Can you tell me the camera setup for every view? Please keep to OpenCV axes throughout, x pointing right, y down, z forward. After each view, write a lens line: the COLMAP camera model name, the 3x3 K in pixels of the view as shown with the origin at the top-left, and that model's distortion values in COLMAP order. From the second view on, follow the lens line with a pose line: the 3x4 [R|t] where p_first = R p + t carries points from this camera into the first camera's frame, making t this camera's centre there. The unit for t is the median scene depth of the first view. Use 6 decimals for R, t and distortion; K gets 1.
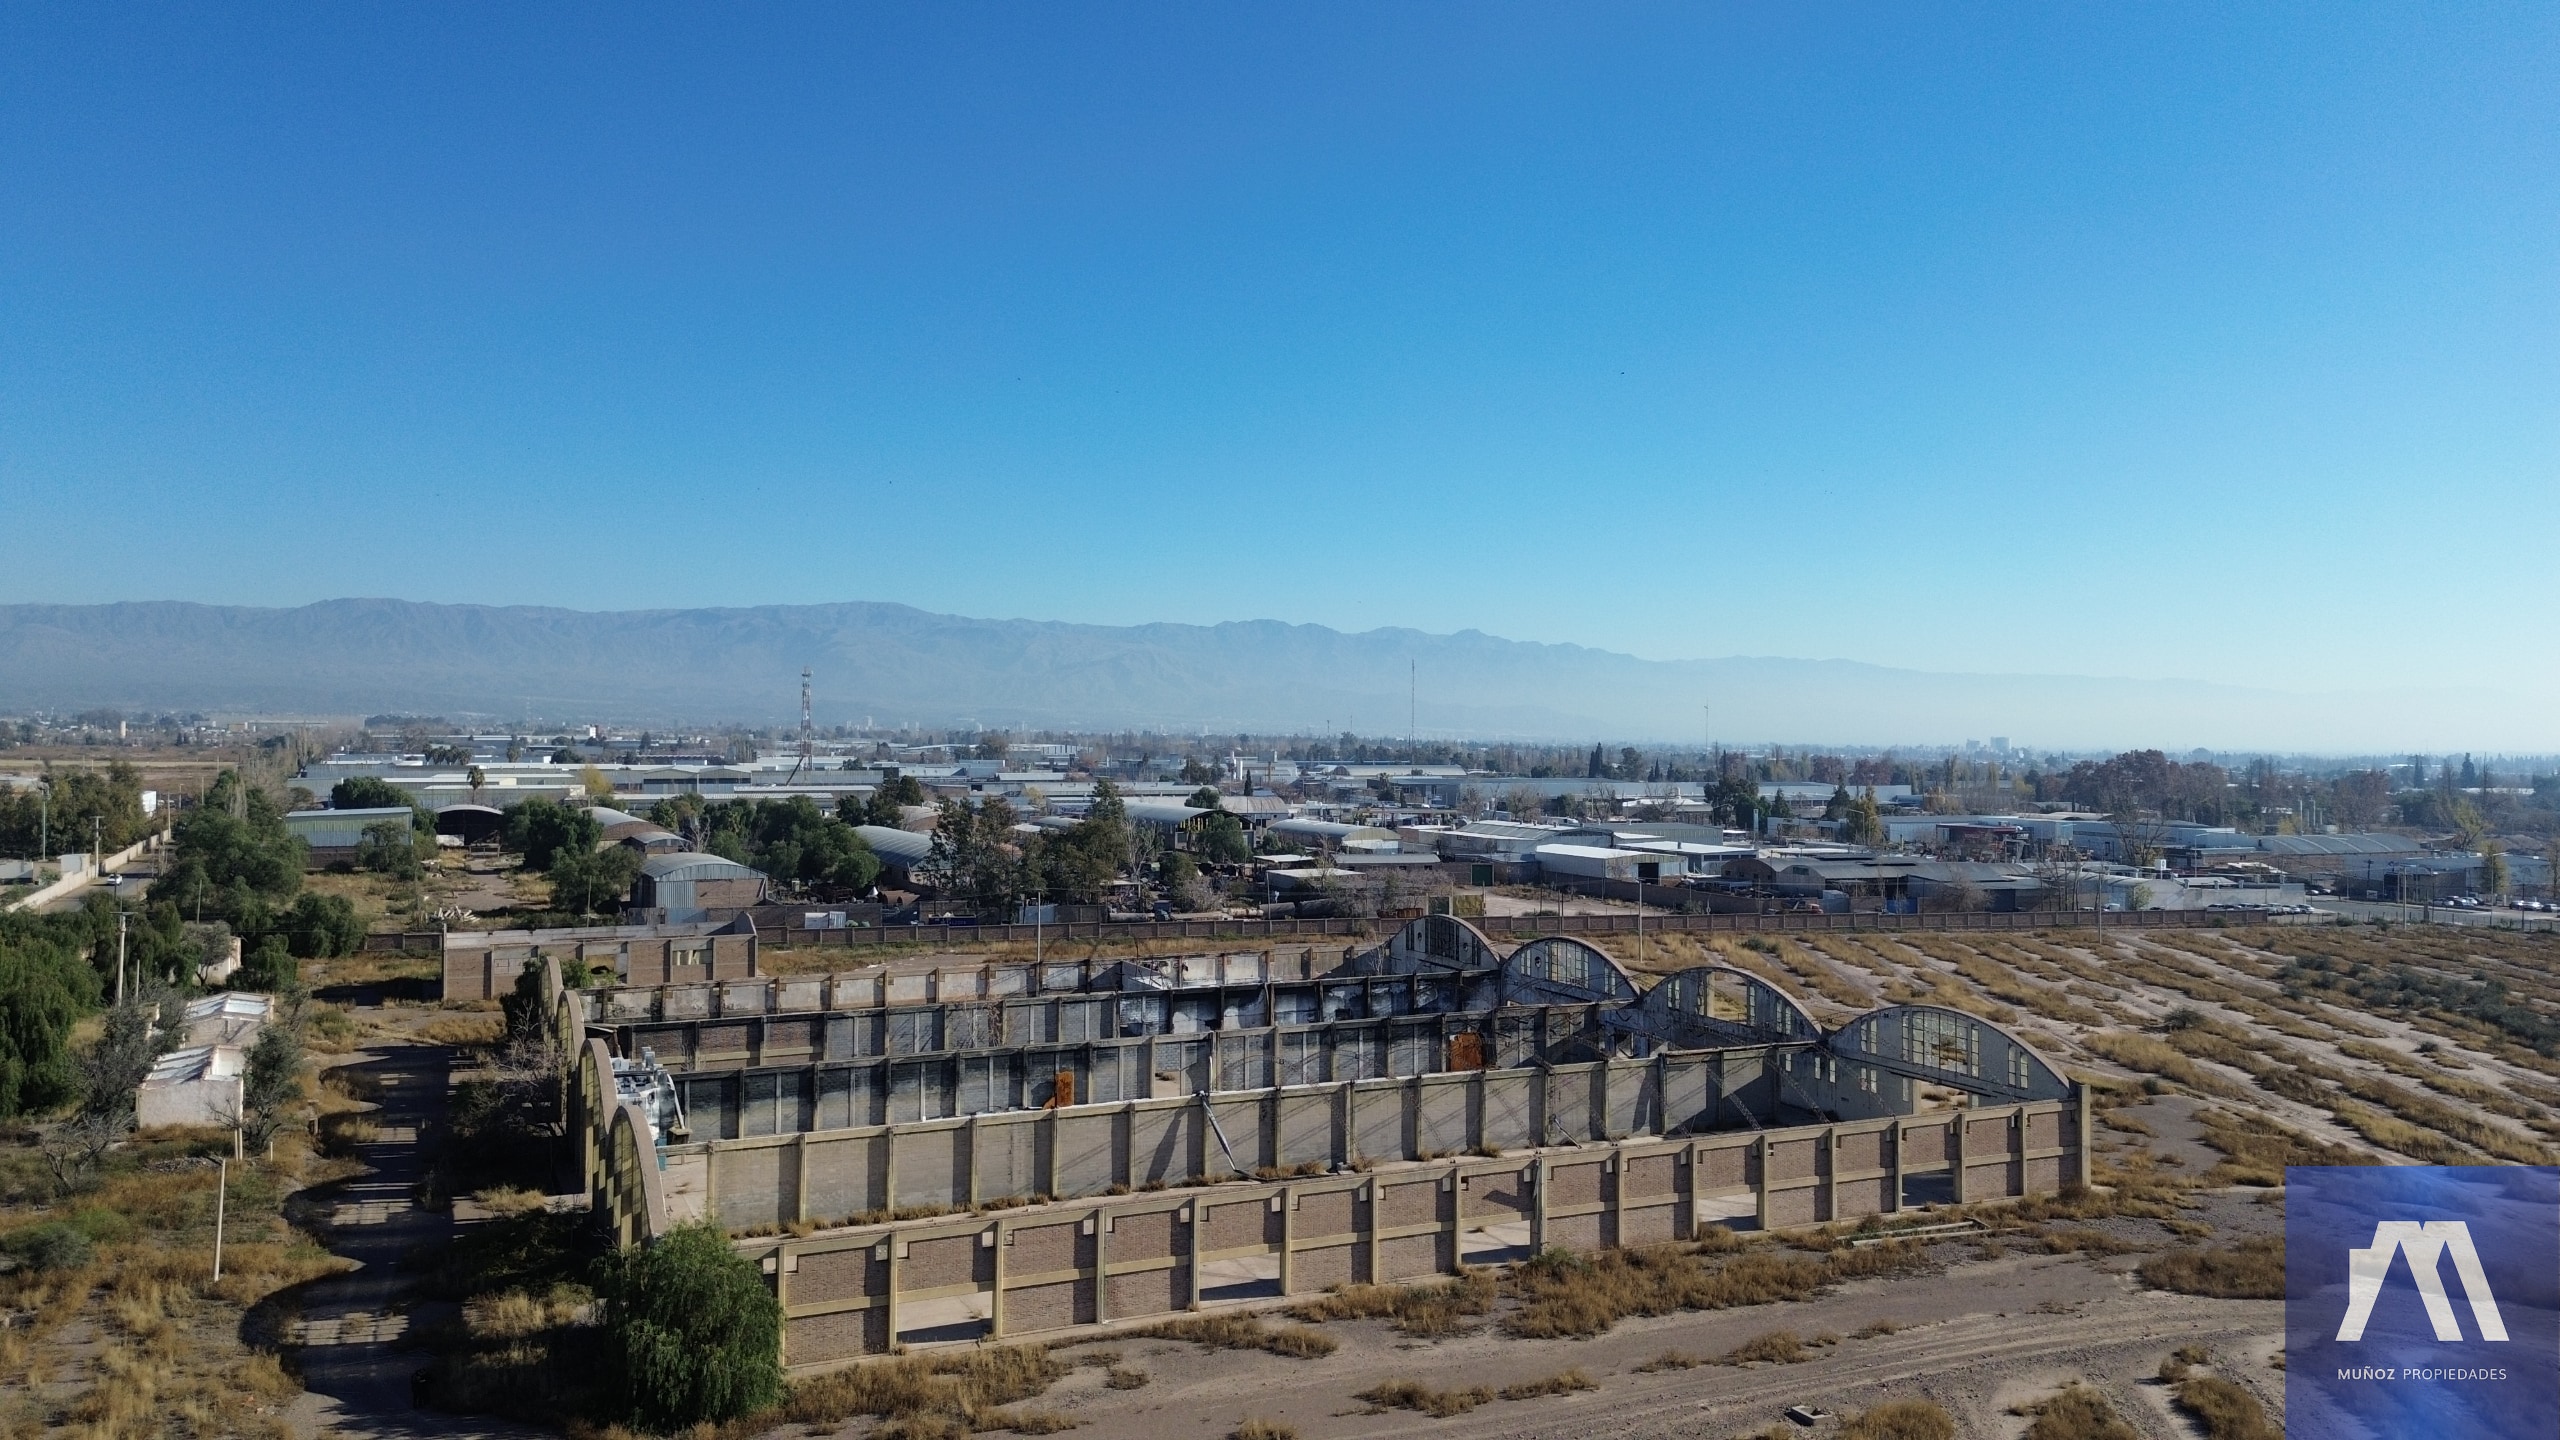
lens RADIAL K [[1801.3, 0, 1275.1], [0, 1801.3, 720.1], [0, 0, 1]] dist [0.071997, -0.070697]
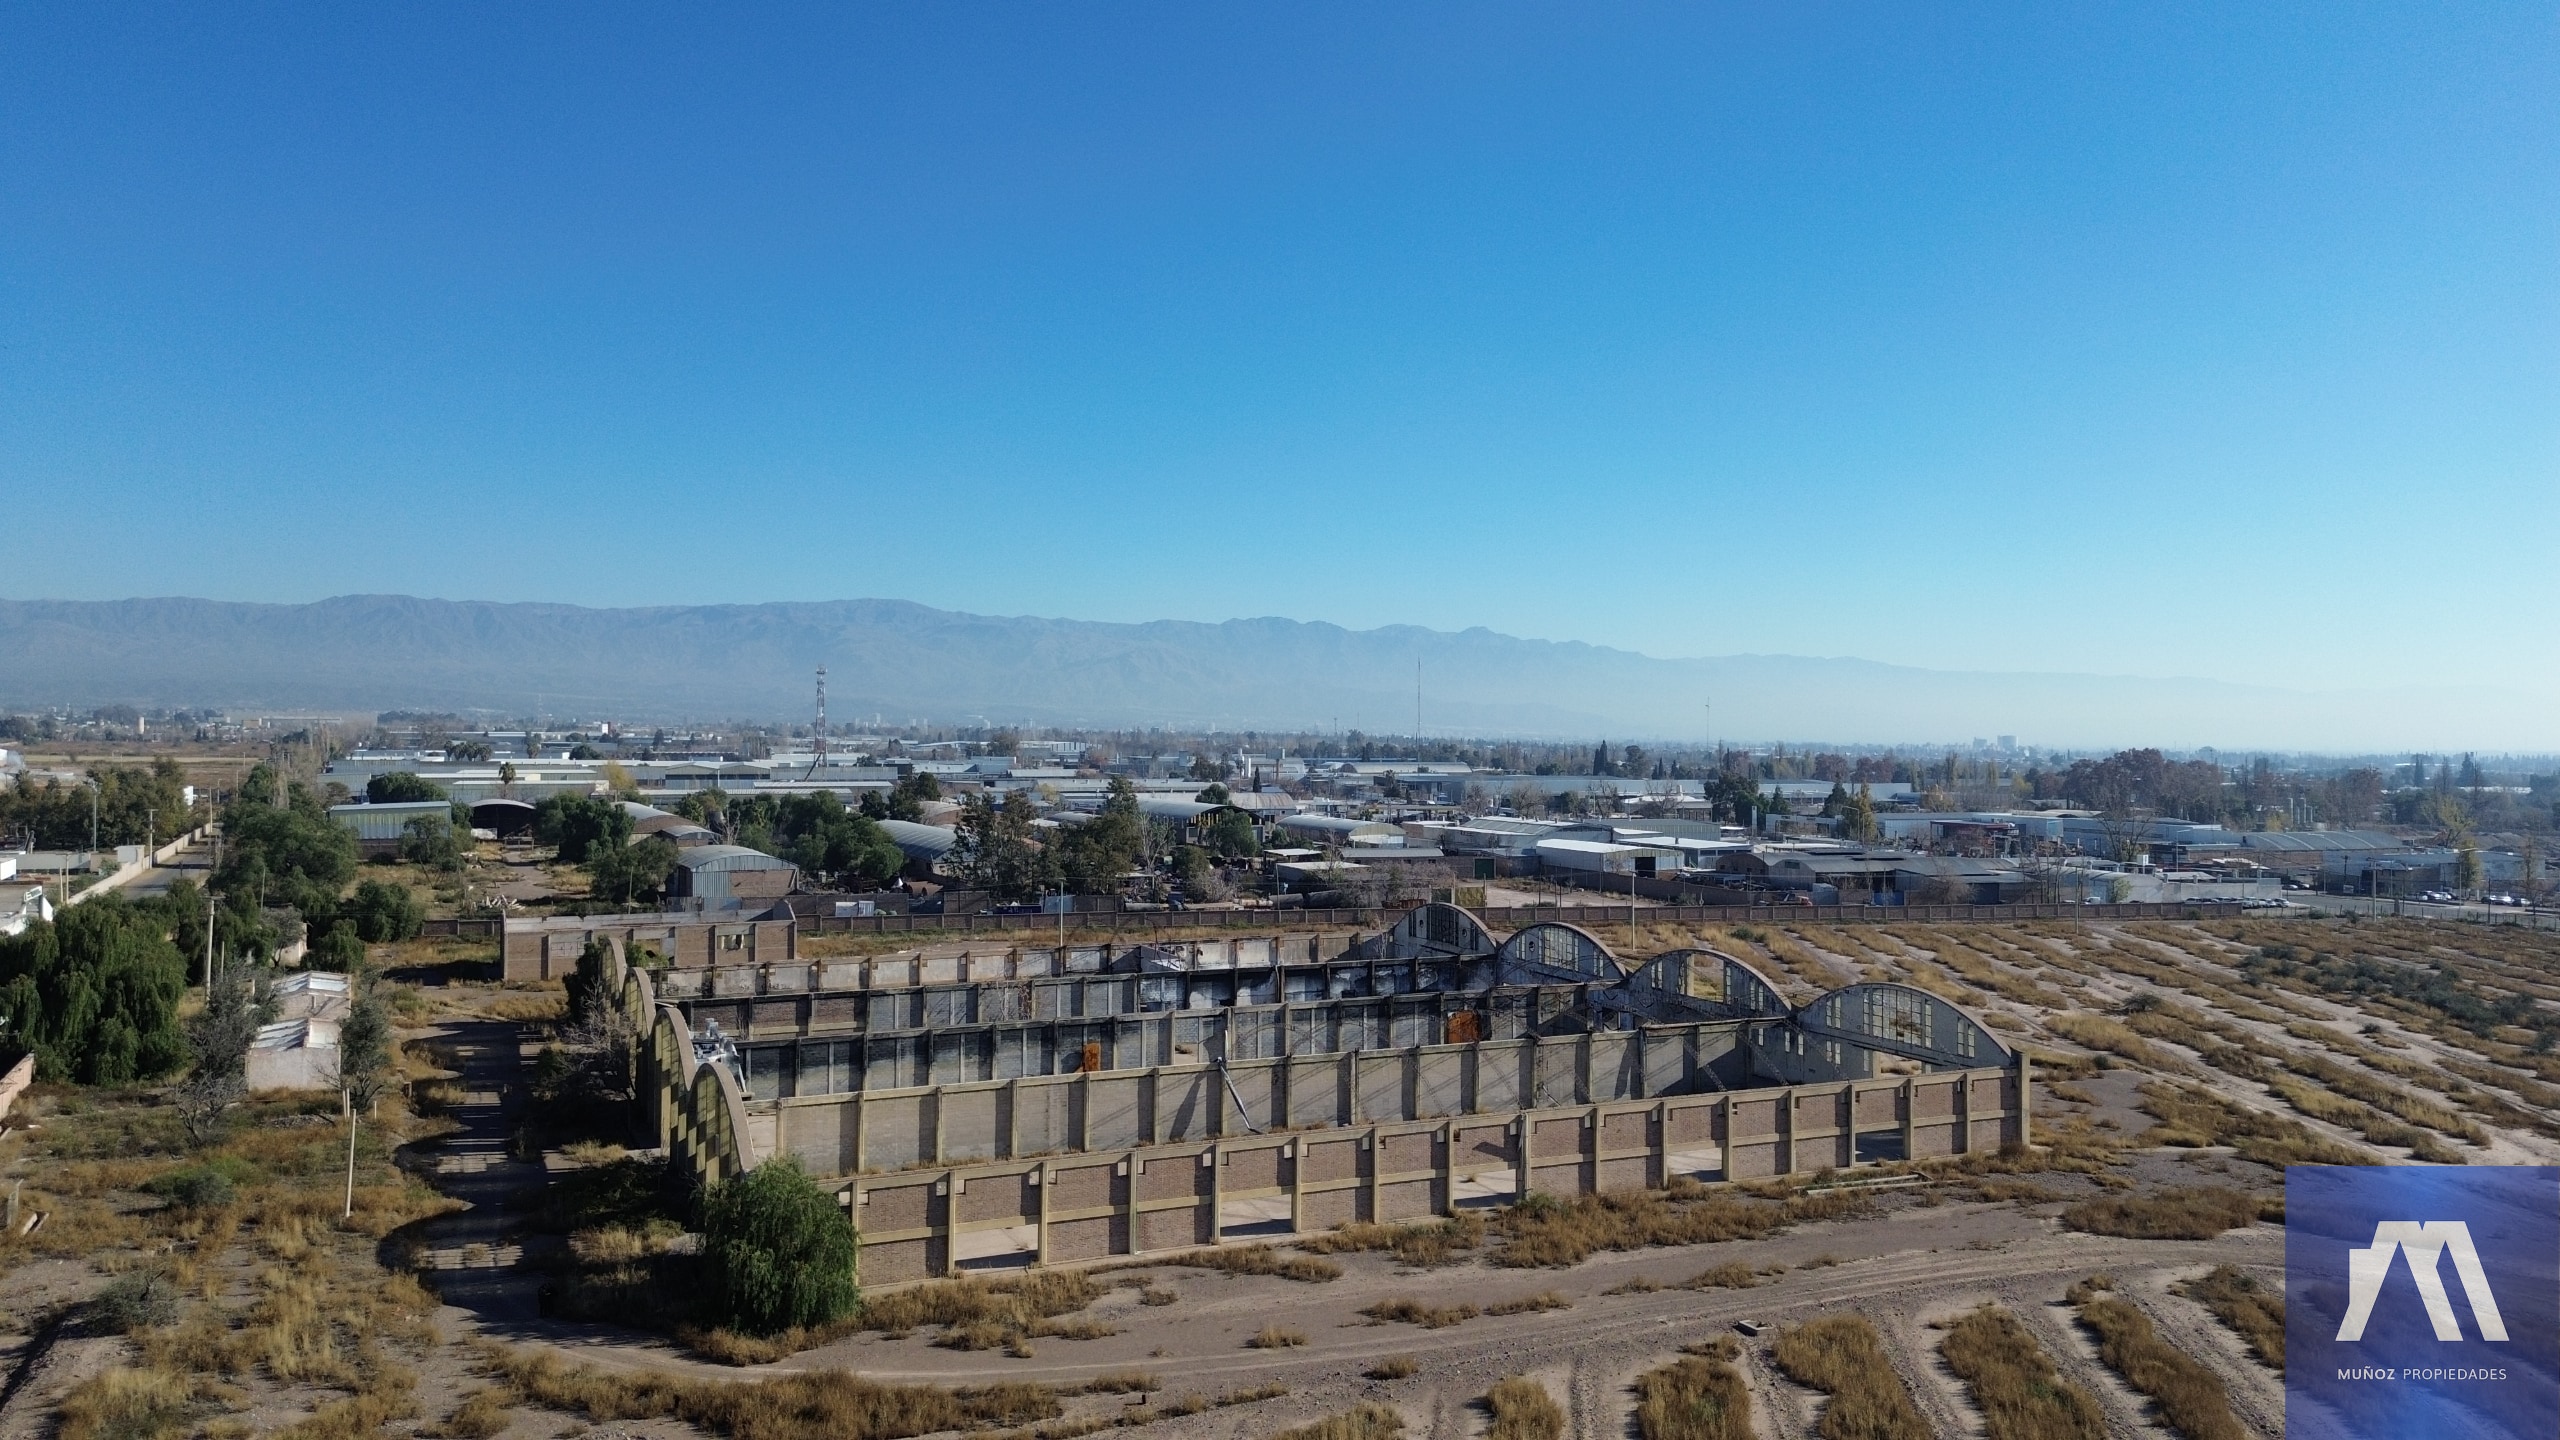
lens RADIAL K [[1801.3, 0, 1275.1], [0, 1801.3, 720.1], [0, 0, 1]] dist [0.071997, -0.070697]
pose [[0.999991, 0.001490, -0.004058, -0.001838], [-0.001484, 0.999998, 0.001448, -0.000969], [0.004060, -0.001442, 0.999991, -0.065089]]
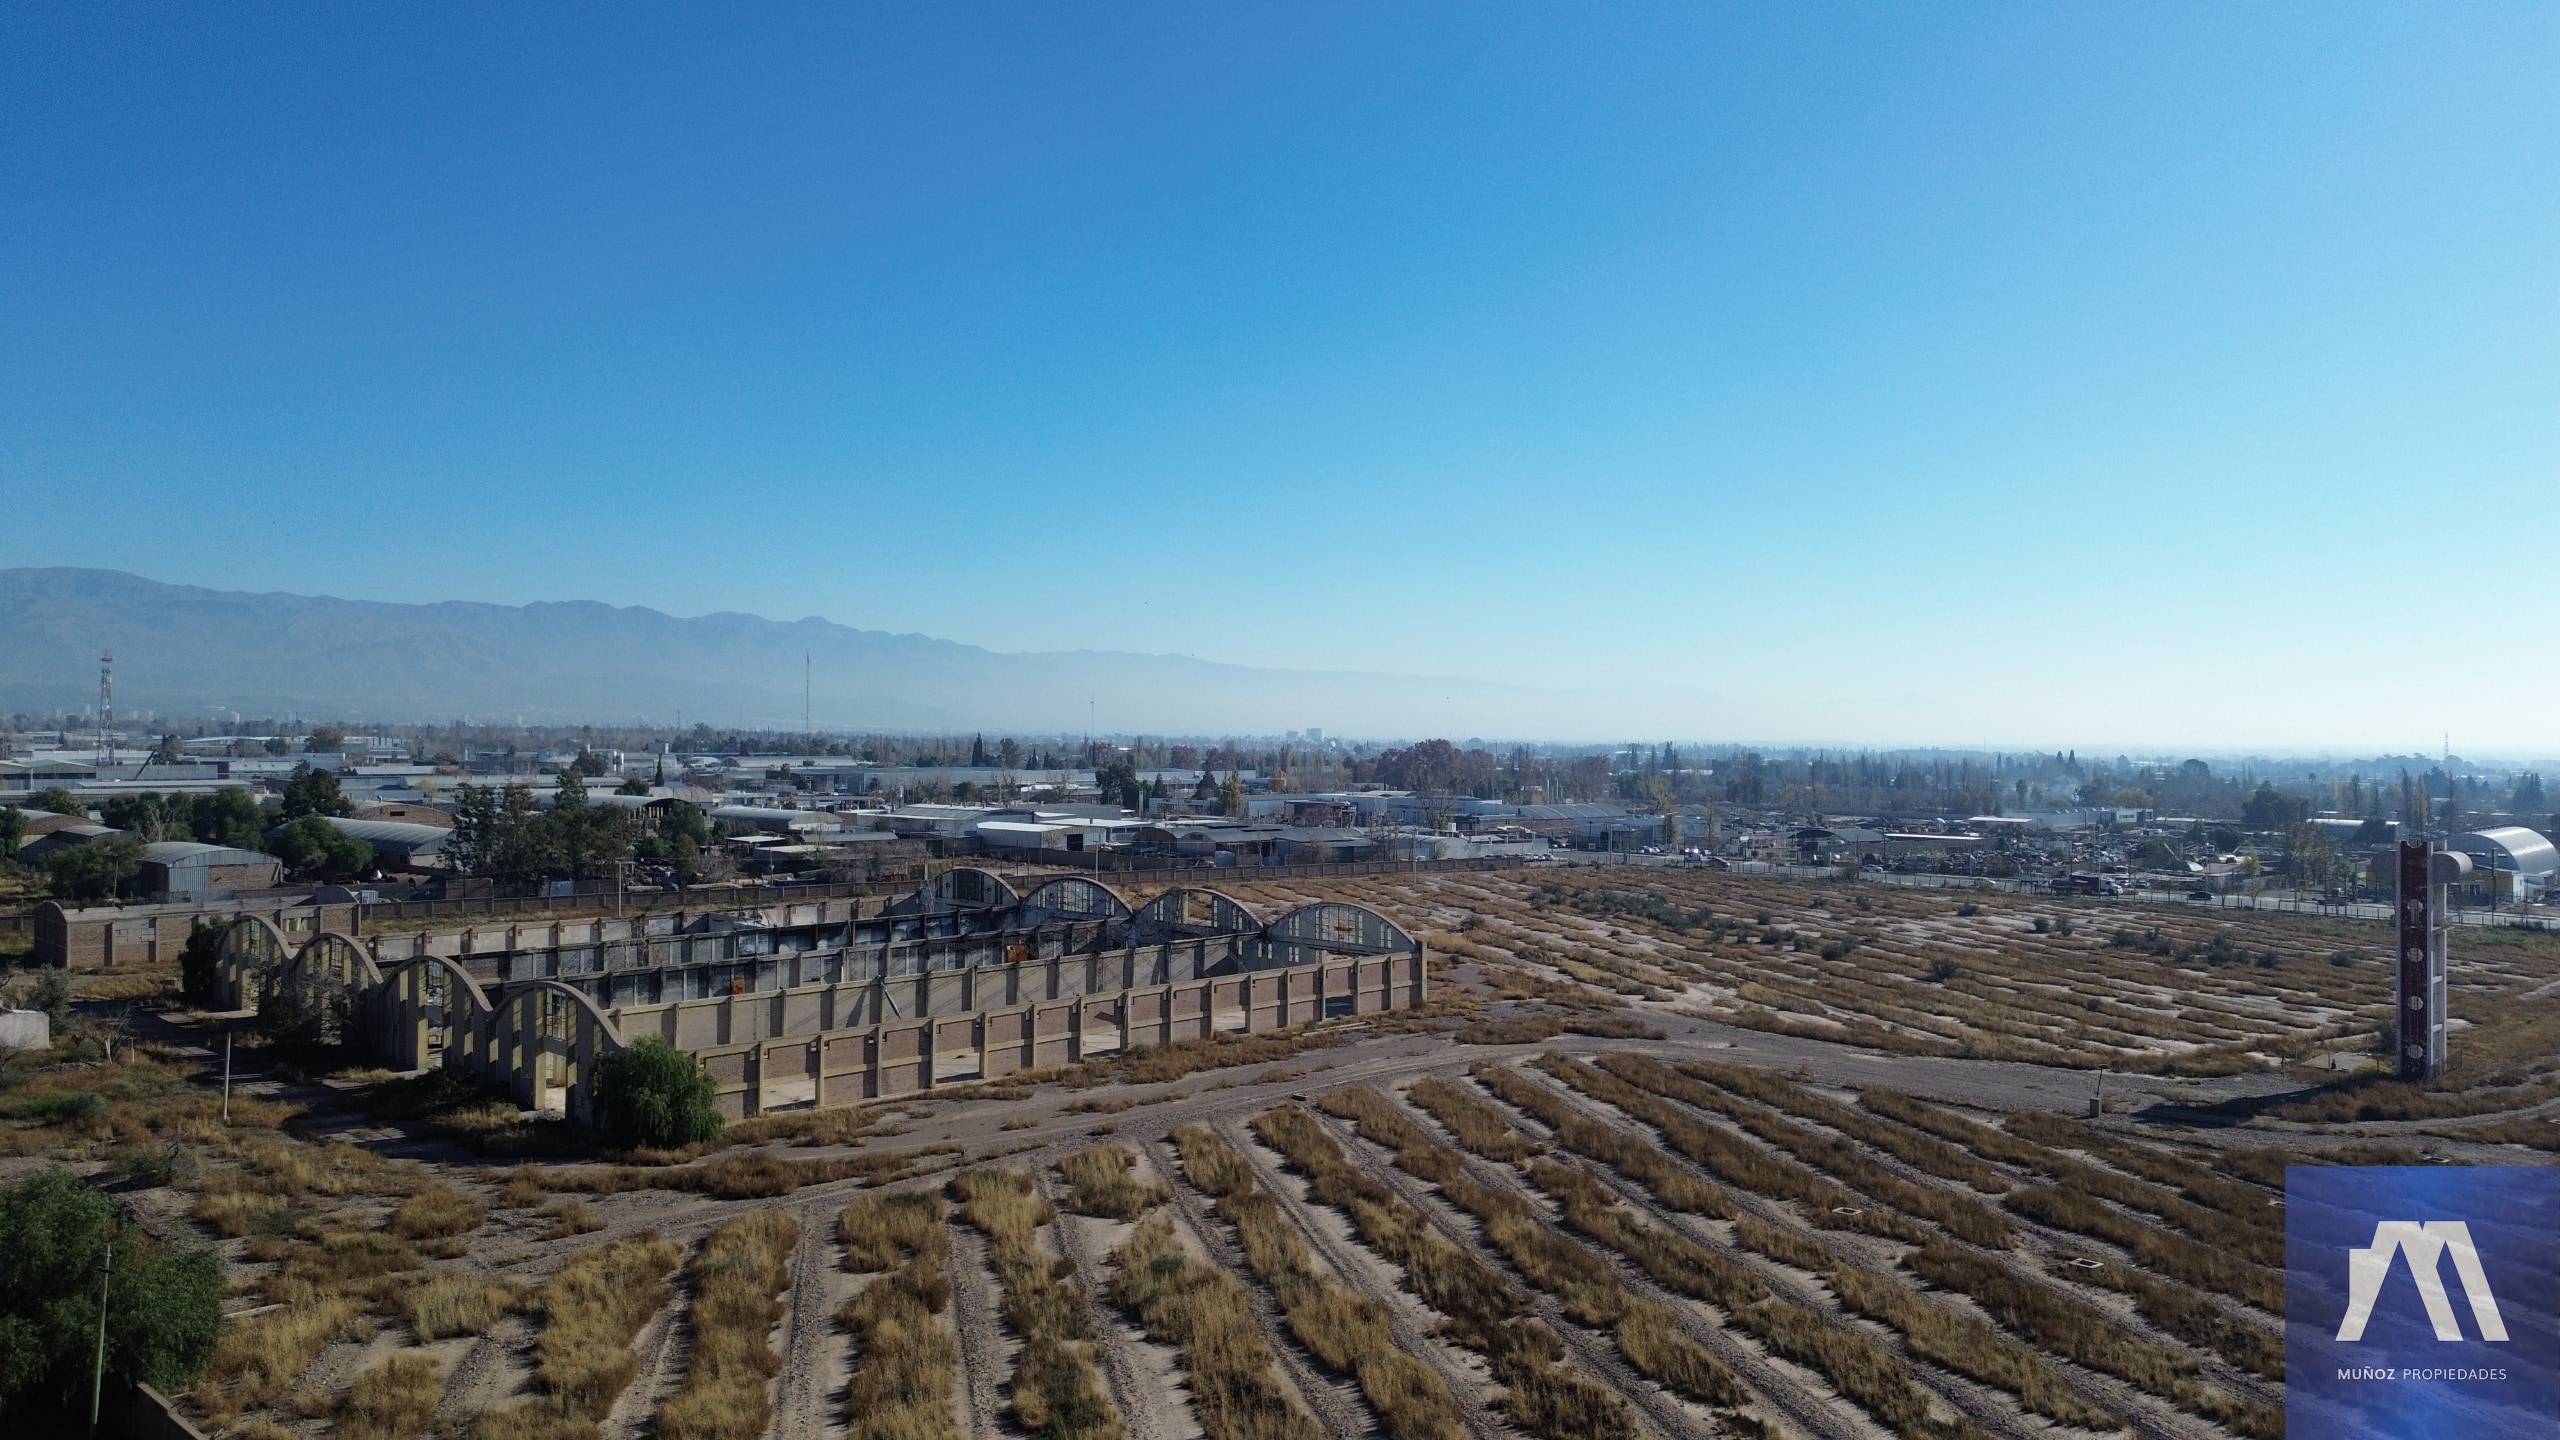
lens RADIAL K [[1801.3, 0, 1275.1], [0, 1801.3, 720.1], [0, 0, 1]] dist [0.071997, -0.070697]
pose [[0.936313, 0.001385, 0.351163, -0.169443], [-0.003161, 0.999985, 0.004482, -0.004760], [-0.351151, -0.005307, 0.936304, -0.316941]]
